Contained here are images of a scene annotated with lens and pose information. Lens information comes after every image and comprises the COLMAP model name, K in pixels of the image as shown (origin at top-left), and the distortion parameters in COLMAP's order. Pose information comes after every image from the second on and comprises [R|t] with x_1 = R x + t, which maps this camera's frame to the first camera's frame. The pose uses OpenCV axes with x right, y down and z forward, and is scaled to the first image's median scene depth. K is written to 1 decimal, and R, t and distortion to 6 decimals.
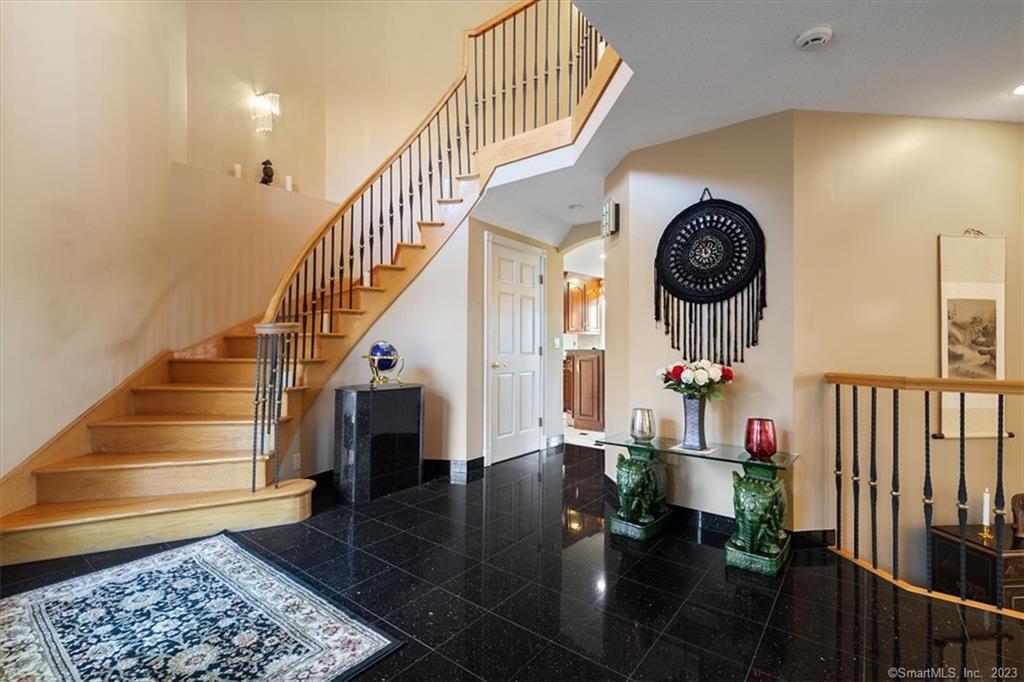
lens RADIAL K [[457.7, 0, 515.4], [0, 457.7, 348.4], [0, 0, 1]] dist [0.000039, -0.000647]
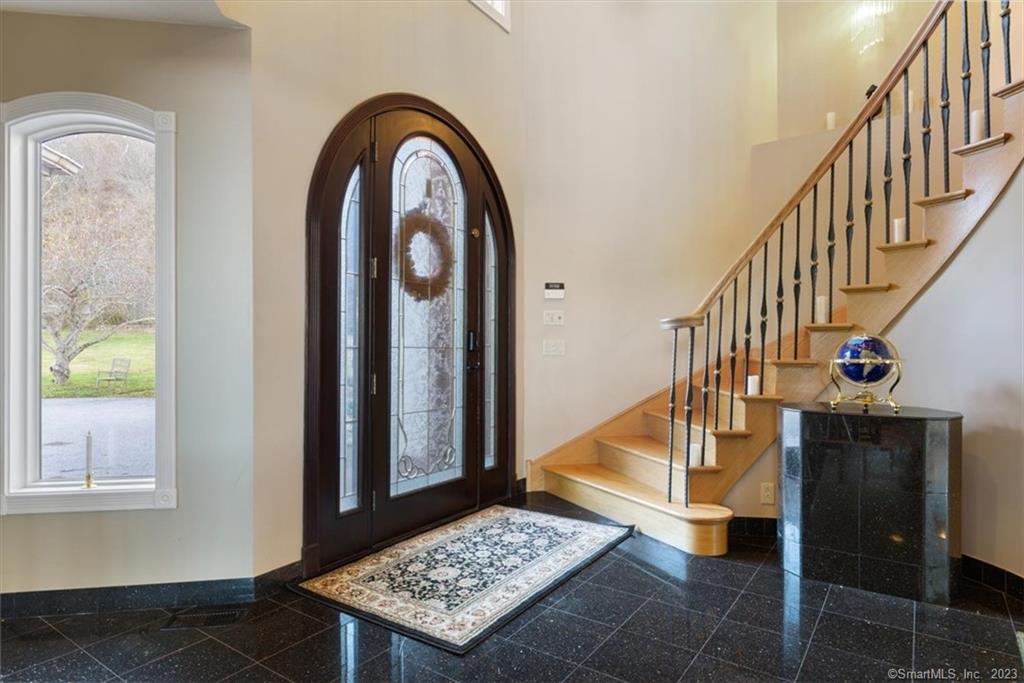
lens RADIAL K [[583.0, 0, 512.0], [0, 583.0, 341.5], [0, 0, 1]] dist [0.001926, -0.000171]
pose [[0.054018, -0.005290, -0.998526, 0.877229], [0.000639, 0.999986, -0.005263, -0.004077], [0.998540, -0.000353, 0.054020, 0.923922]]
